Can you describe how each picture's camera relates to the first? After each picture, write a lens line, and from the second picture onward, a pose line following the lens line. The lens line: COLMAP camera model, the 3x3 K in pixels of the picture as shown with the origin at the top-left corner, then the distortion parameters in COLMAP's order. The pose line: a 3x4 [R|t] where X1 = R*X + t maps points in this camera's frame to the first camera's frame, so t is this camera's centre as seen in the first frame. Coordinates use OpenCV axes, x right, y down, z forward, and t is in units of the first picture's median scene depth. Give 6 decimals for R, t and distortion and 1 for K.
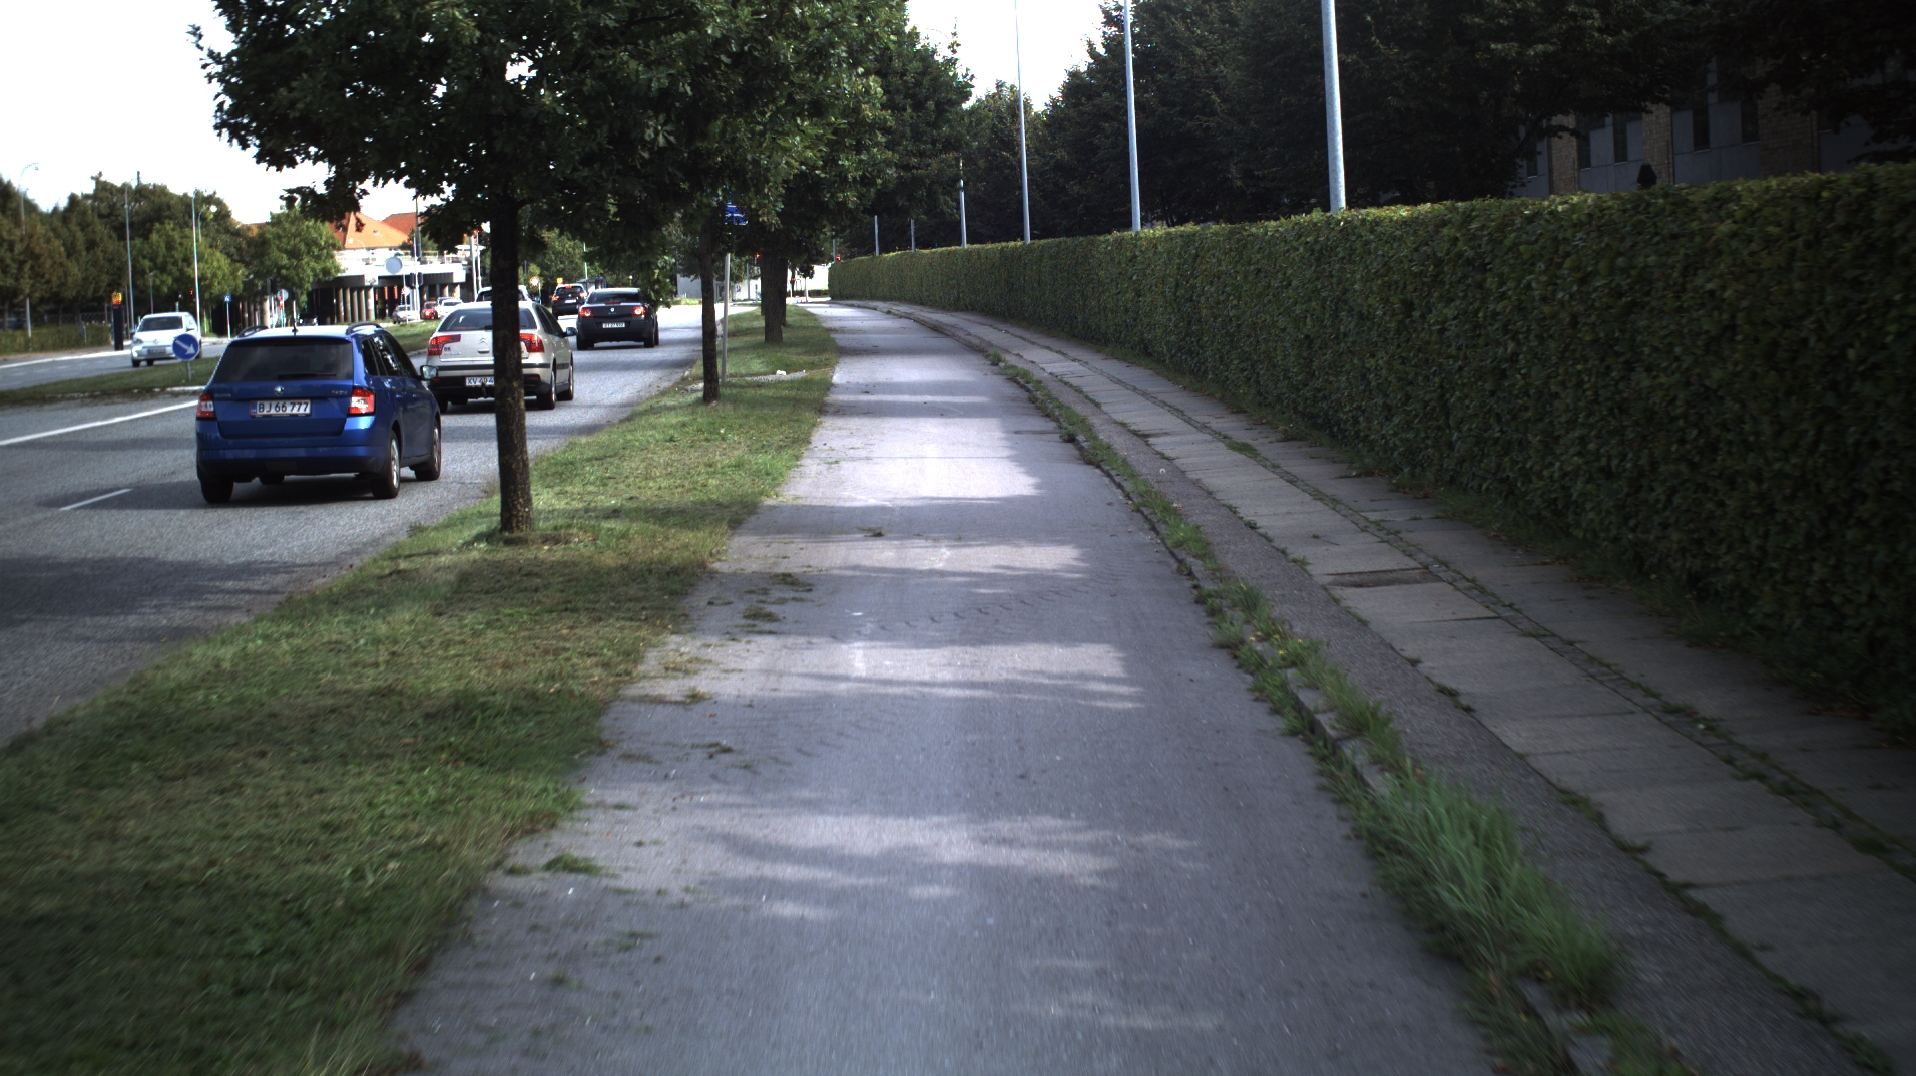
lens RADIAL K [[3639.0, 0, 958.0], [0, 3639.0, 538.0], [0, 0, 1]] dist [-0.284461, 0.271528]
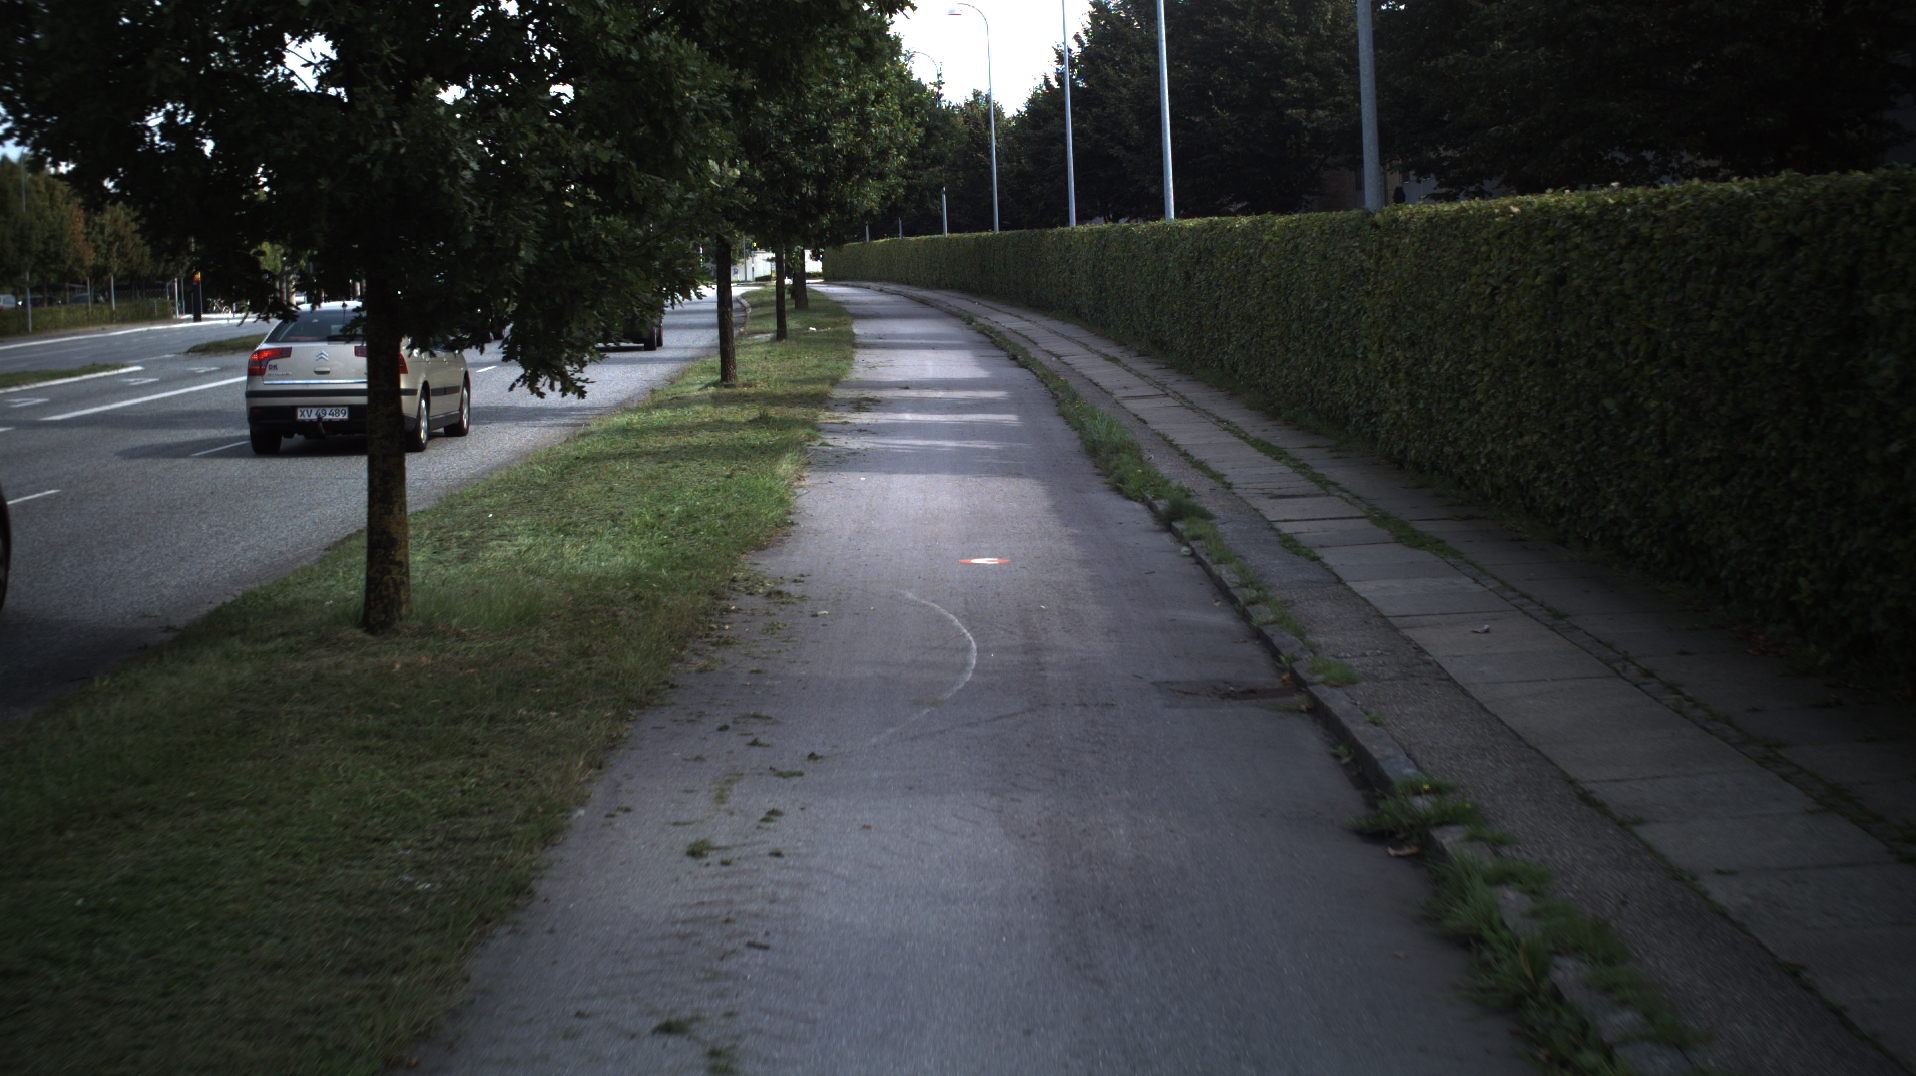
lens RADIAL K [[3639.0, 0, 958.0], [0, 3639.0, 538.0], [0, 0, 1]] dist [-0.284461, 0.271528]
pose [[0.999967, 0.004926, 0.006419, -0.002410], [-0.004952, 0.999979, 0.004125, 0.027221], [-0.006398, -0.004156, 0.999971, -0.367185]]
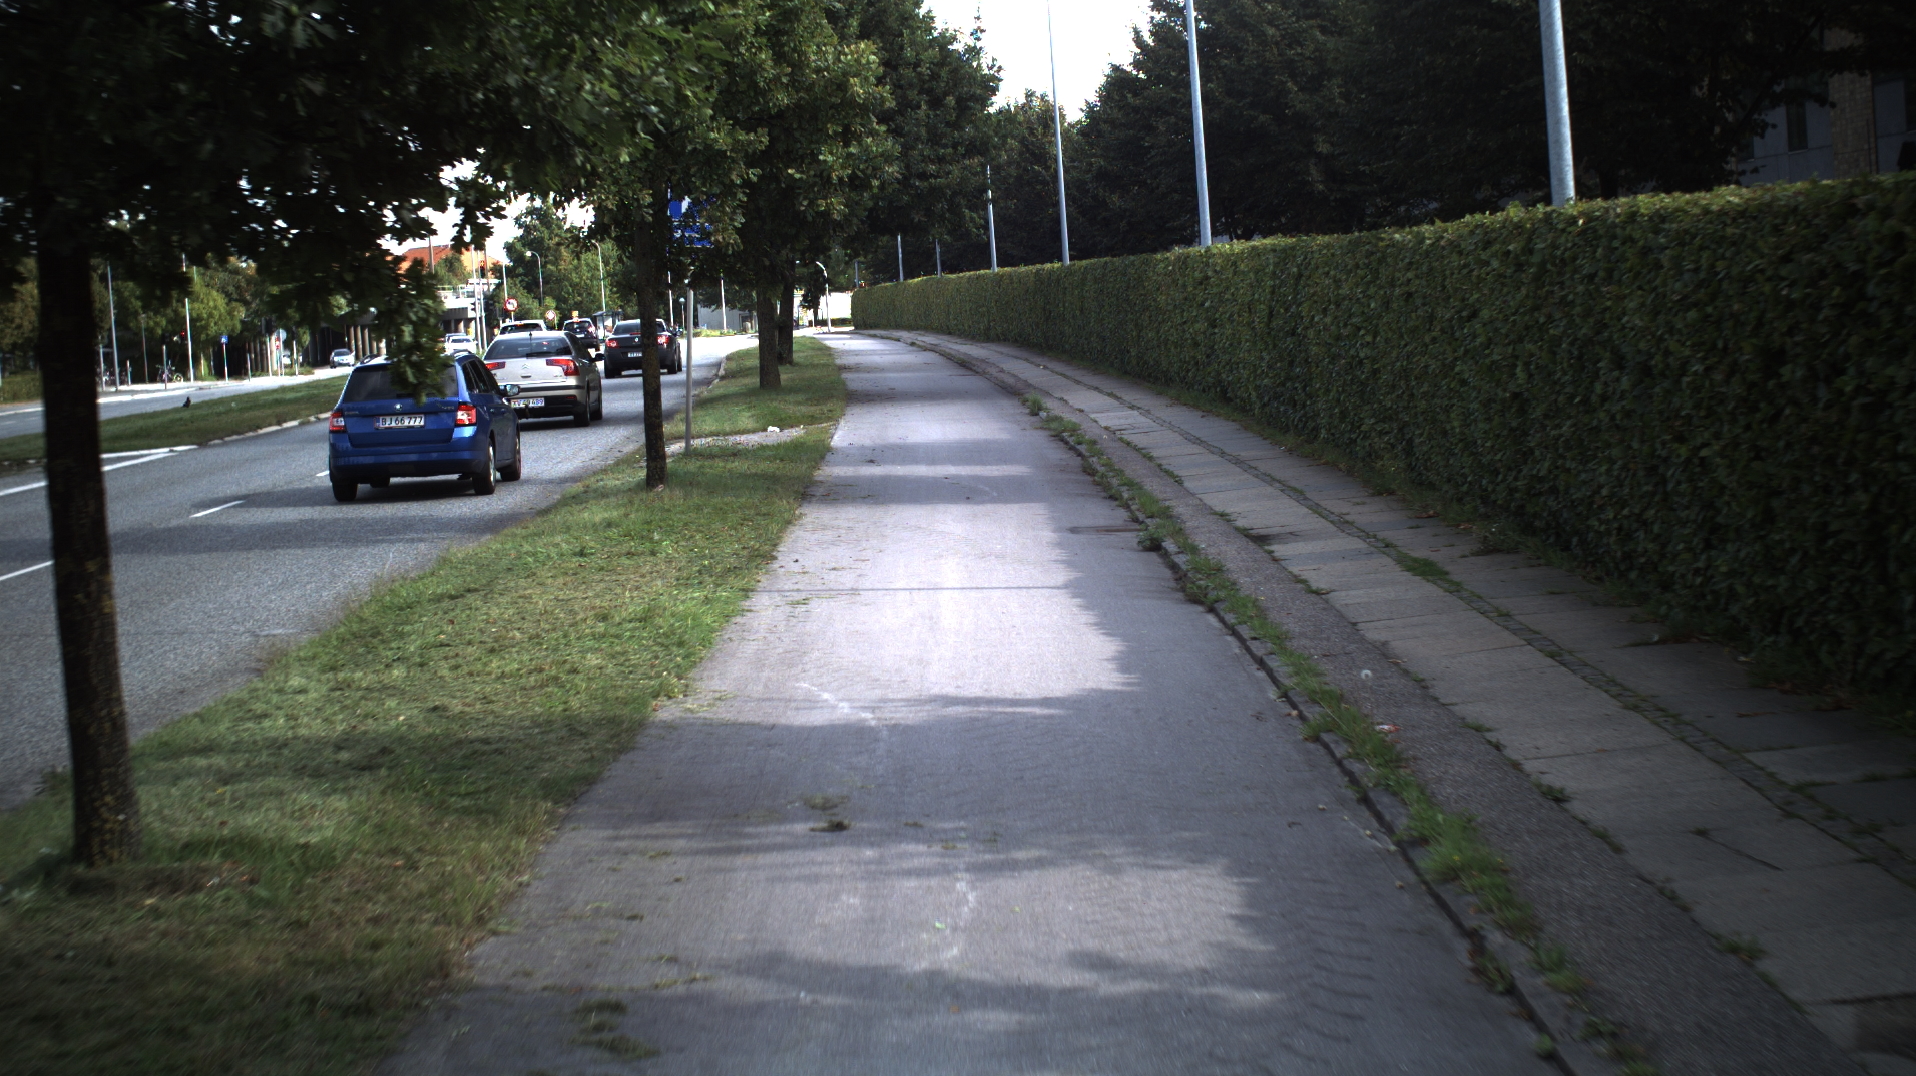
lens RADIAL K [[3639.0, 0, 958.0], [0, 3639.0, 538.0], [0, 0, 1]] dist [-0.284461, 0.271528]
pose [[0.999760, -0.019606, -0.009802, 0.000437], [0.019540, 0.999786, -0.006757, -0.014586], [0.009933, 0.006564, 0.999929, 0.183730]]
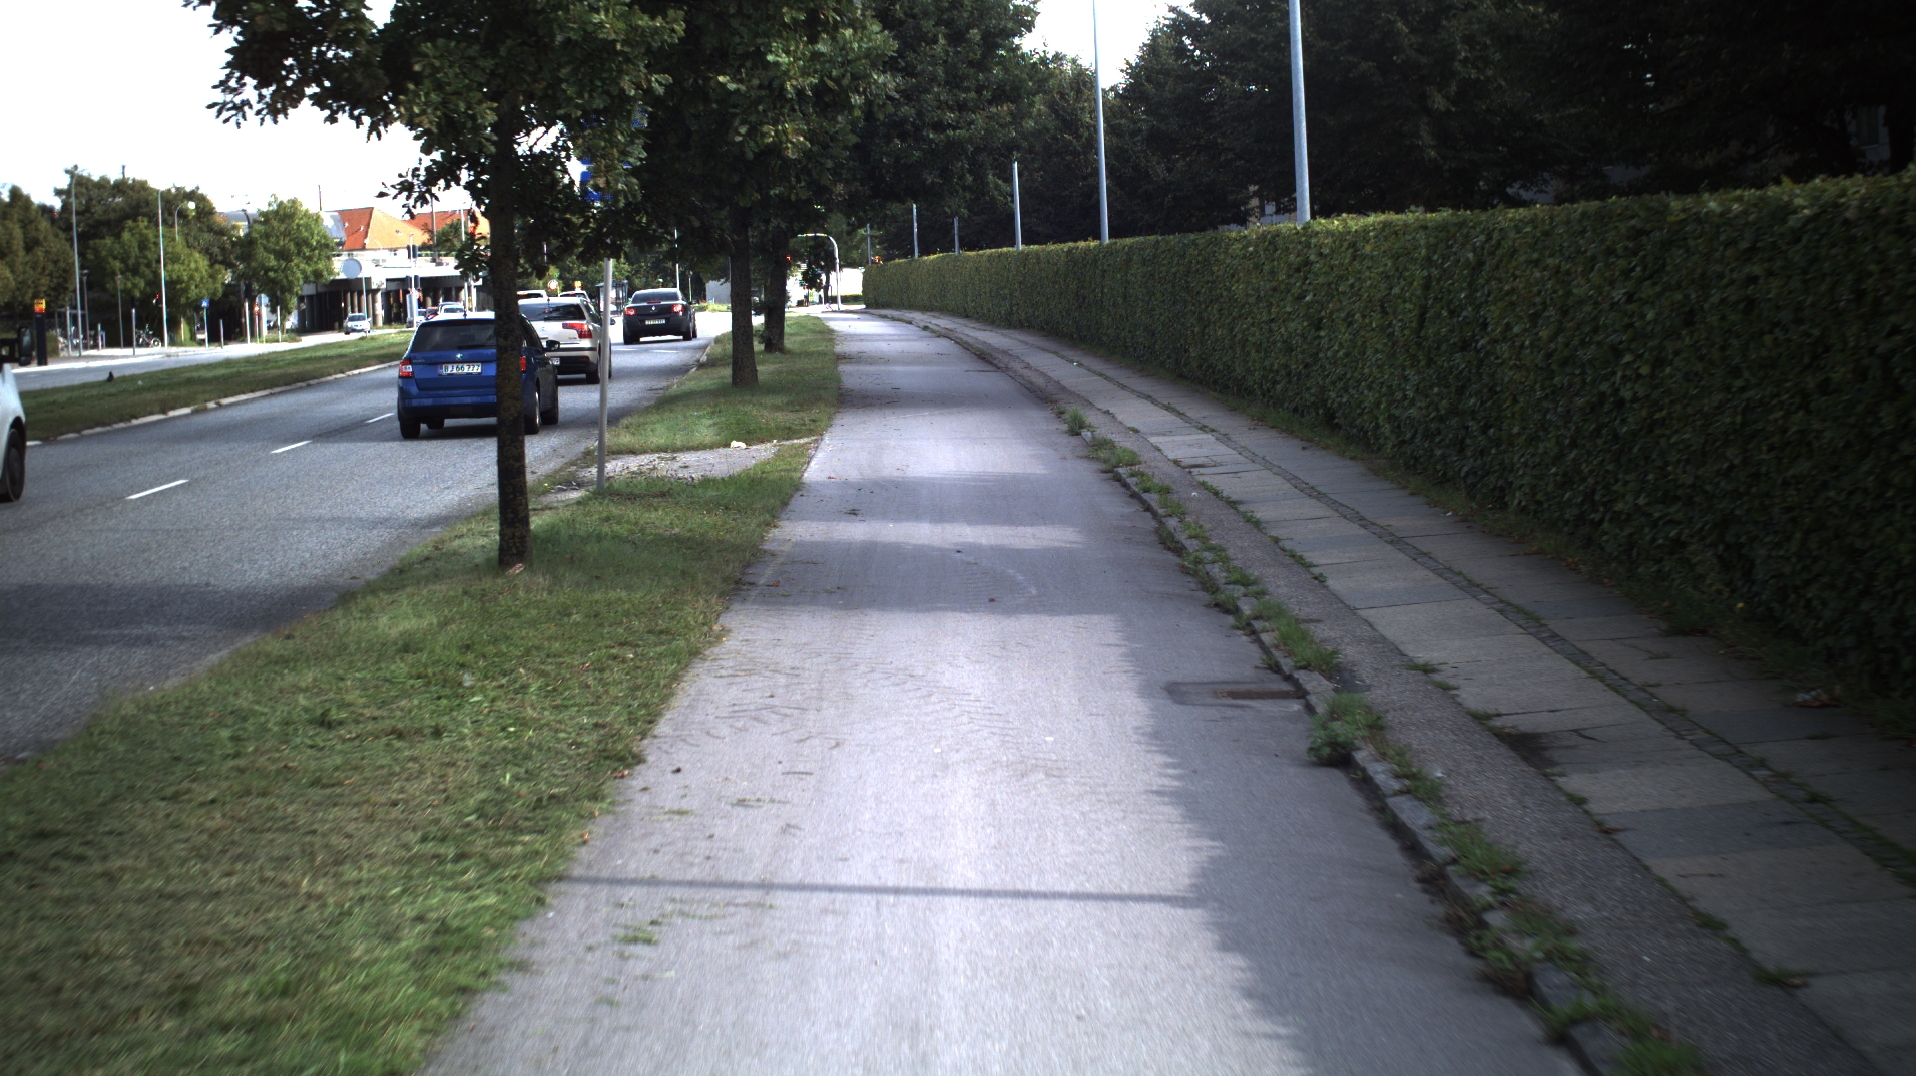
lens RADIAL K [[3639.0, 0, 958.0], [0, 3639.0, 538.0], [0, 0, 1]] dist [-0.284461, 0.271528]
pose [[0.999909, 0.003424, -0.013071, -0.001837], [-0.003433, 0.999994, -0.000672, -0.028899], [0.013068, 0.000717, 0.999914, 0.367302]]
